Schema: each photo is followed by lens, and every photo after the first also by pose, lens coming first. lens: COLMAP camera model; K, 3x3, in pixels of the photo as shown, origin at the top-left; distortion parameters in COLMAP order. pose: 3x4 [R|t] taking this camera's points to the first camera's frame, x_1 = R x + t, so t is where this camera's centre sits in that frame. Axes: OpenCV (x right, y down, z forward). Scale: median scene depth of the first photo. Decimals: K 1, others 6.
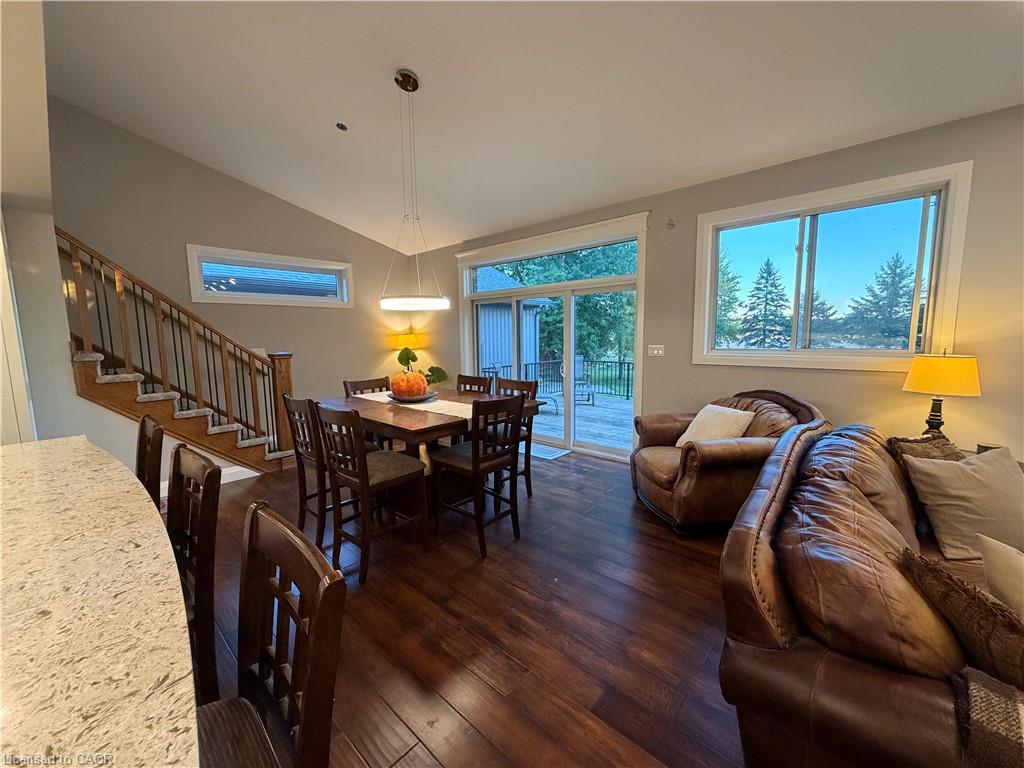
lens RADIAL K [[412.0, 0, 510.3], [0, 412.0, 384.5], [0, 0, 1]] dist [-0.002916, 0.000050]
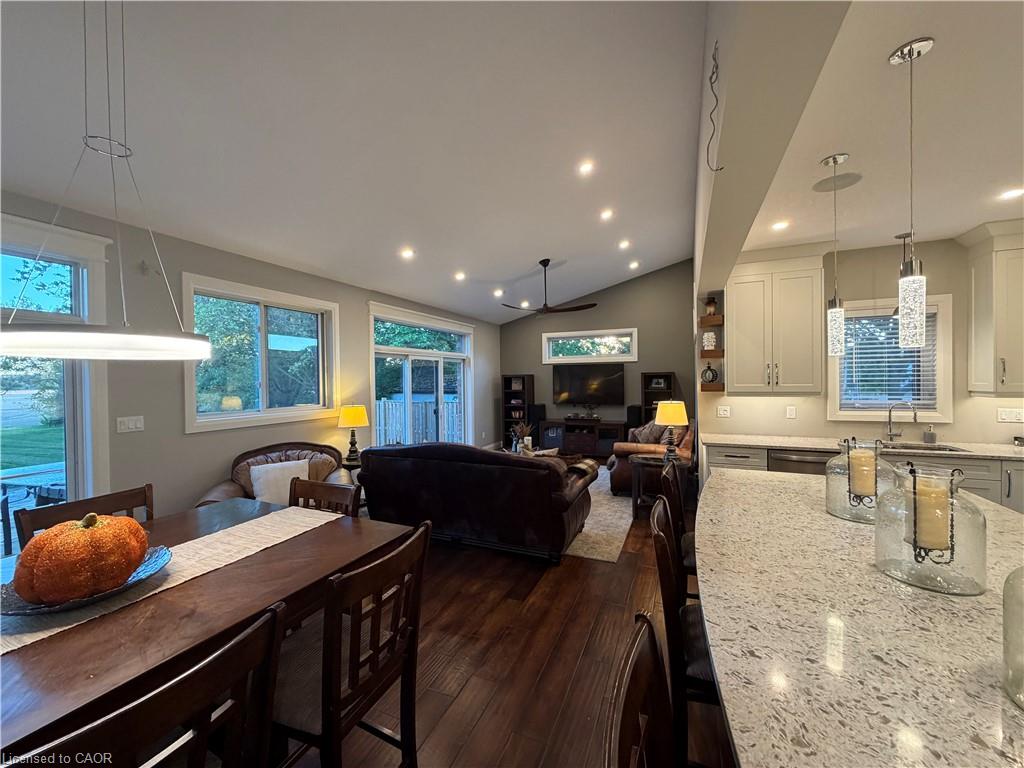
lens RADIAL K [[412.0, 0, 508.4], [0, 412.0, 382.5], [0, 0, 1]] dist [-0.002916, 0.000050]
pose [[-0.327637, 0.010771, 0.944742, -1.764996], [0.130851, 0.990816, 0.034083, -0.279566], [-0.935699, 0.134787, -0.326038, 1.776304]]
